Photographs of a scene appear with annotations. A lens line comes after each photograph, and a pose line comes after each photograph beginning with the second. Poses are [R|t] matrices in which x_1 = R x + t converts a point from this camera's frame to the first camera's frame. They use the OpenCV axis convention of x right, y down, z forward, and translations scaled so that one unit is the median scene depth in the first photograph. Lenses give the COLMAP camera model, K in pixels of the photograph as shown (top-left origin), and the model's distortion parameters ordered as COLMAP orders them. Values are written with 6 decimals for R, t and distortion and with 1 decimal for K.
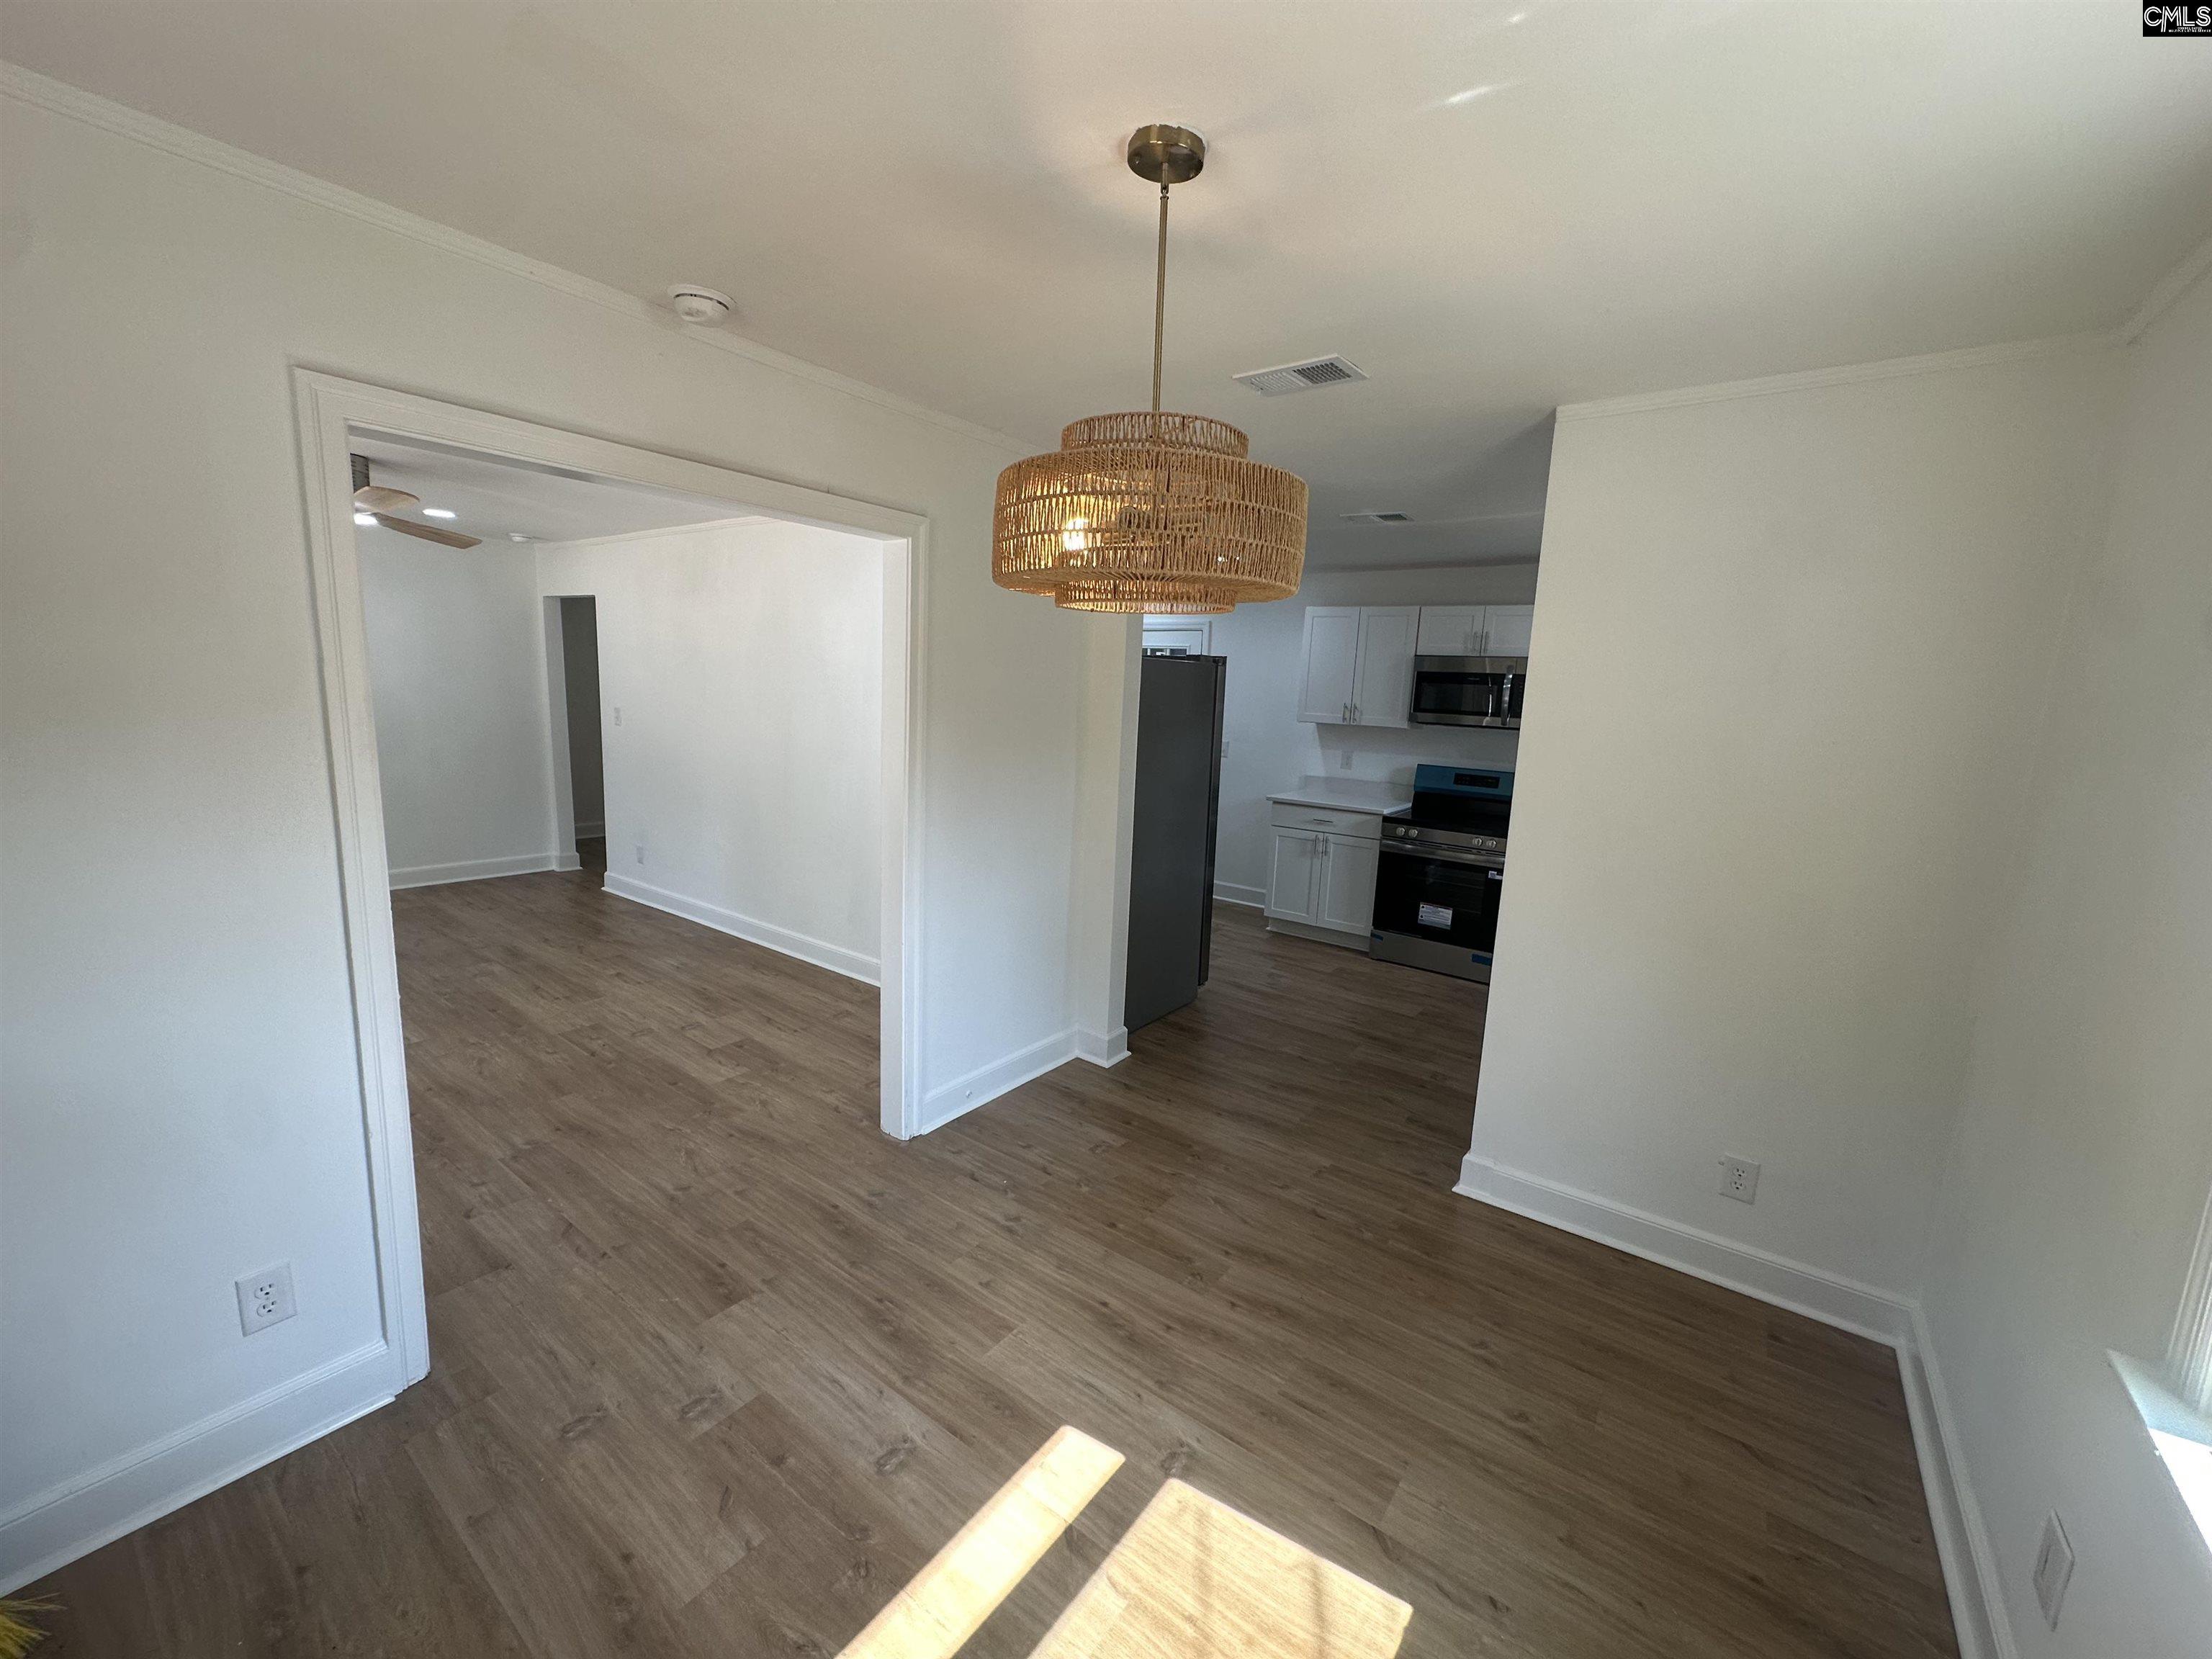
lens RADIAL K [[877.2, 0, 1108.6], [0, 877.2, 829.7], [0, 0, 1]] dist [0.002623, 0.000283]
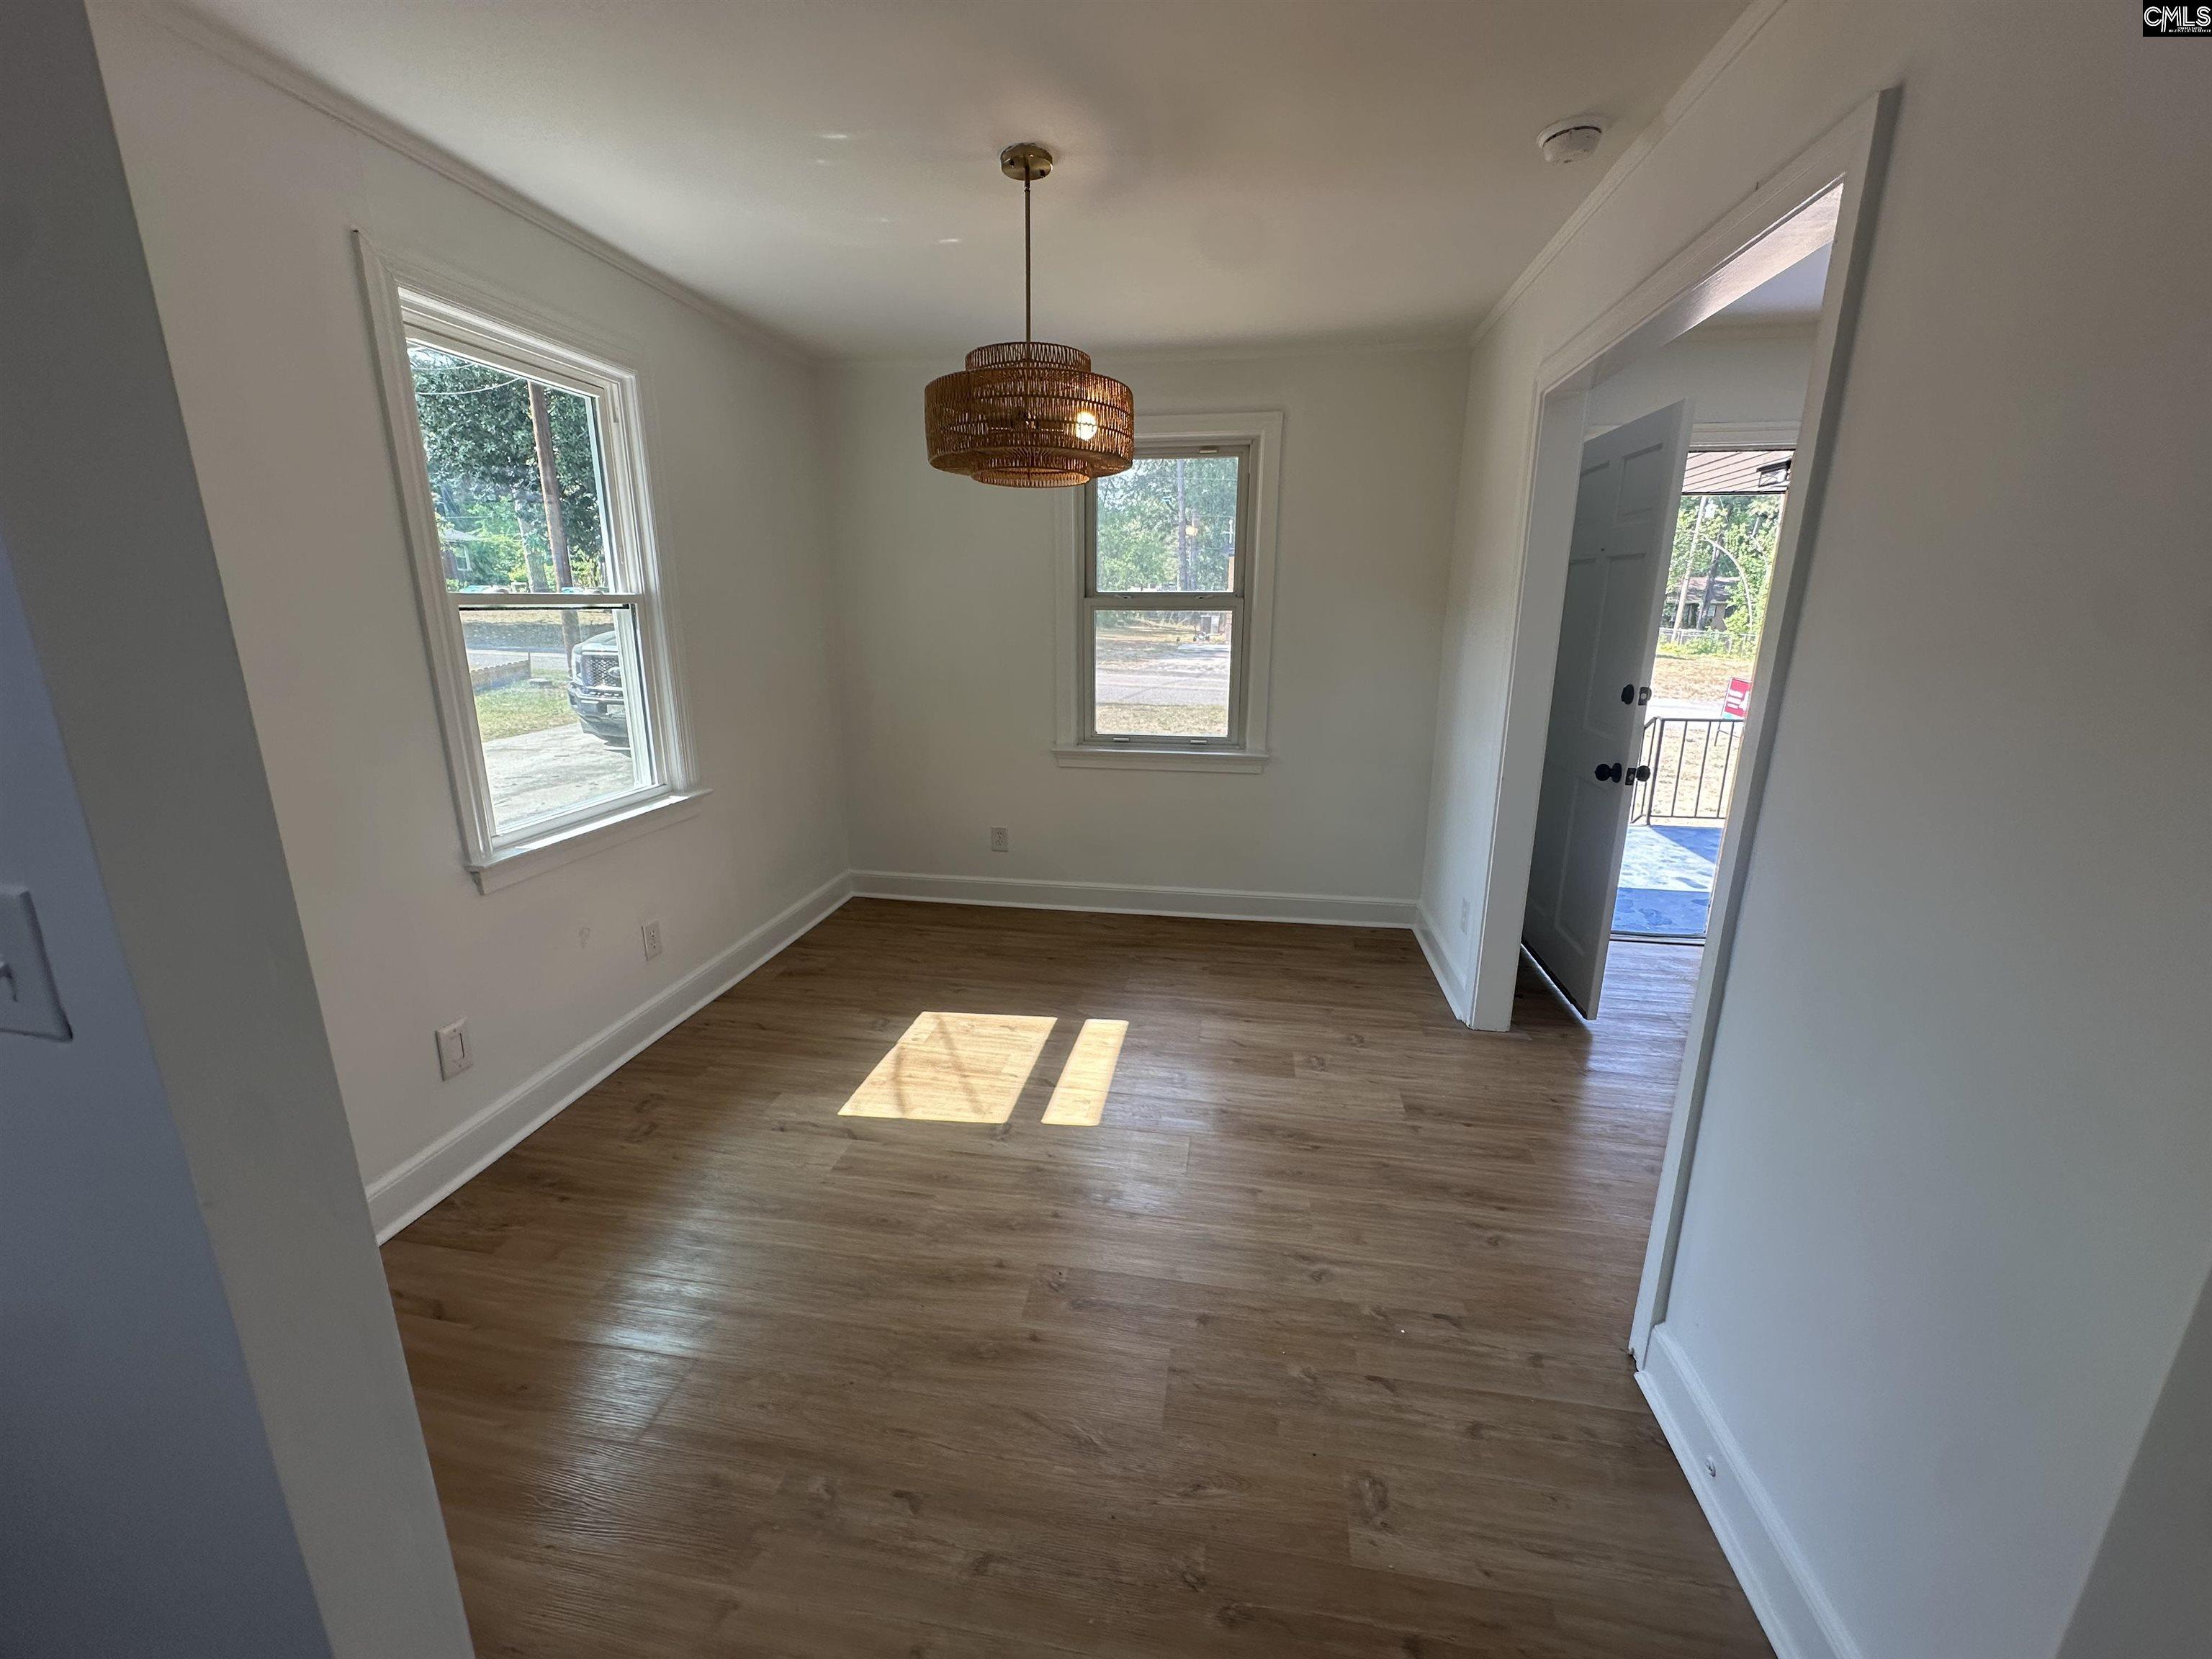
lens RADIAL K [[877.2, 0, 1101.5], [0, 877.2, 819.1], [0, 0, 1]] dist [0.002623, 0.000283]
pose [[-0.887354, 0.063603, -0.456682, 0.350649], [-0.118351, 0.925840, 0.358904, -0.143227], [0.445642, 0.372524, -0.814021, 1.327234]]
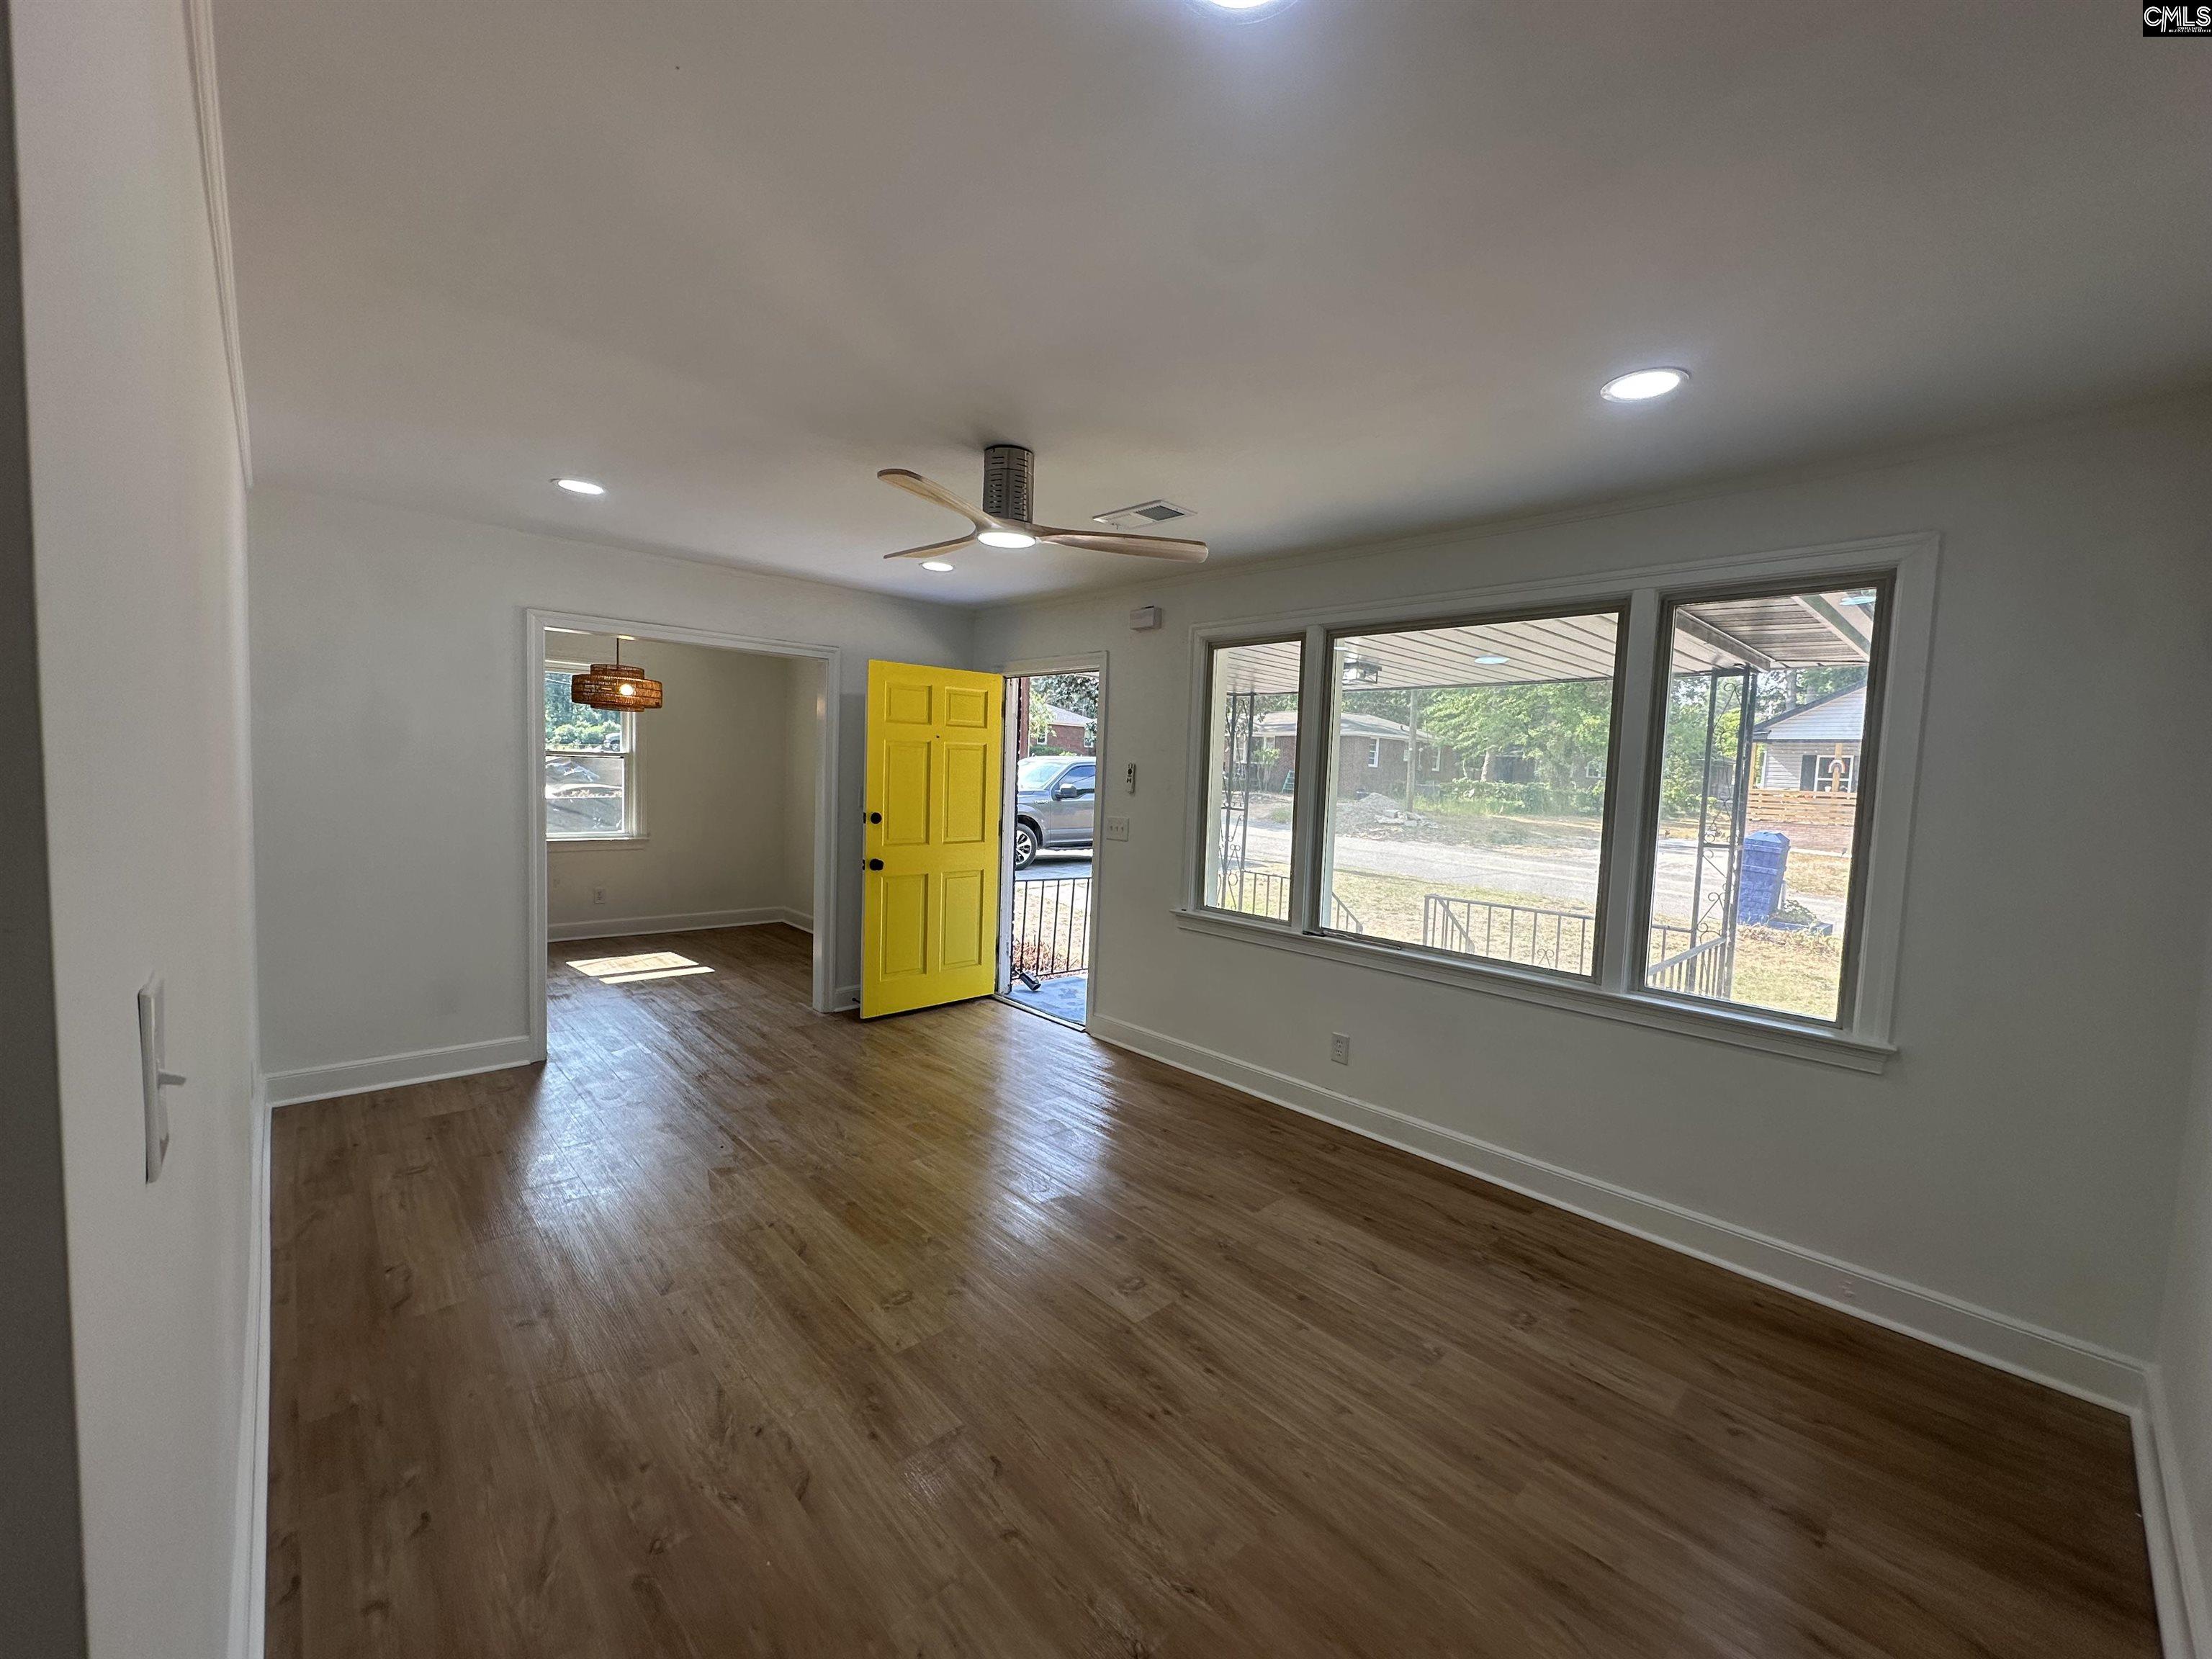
lens RADIAL K [[877.2, 0, 1100.9], [0, 877.2, 822.8], [0, 0, 1]] dist [0.002623, 0.000283]
pose [[-0.979222, -0.096219, 0.178512, -1.784118], [-0.053787, 0.971974, 0.228855, -0.487206], [-0.195530, 0.214498, -0.956953, 2.824286]]
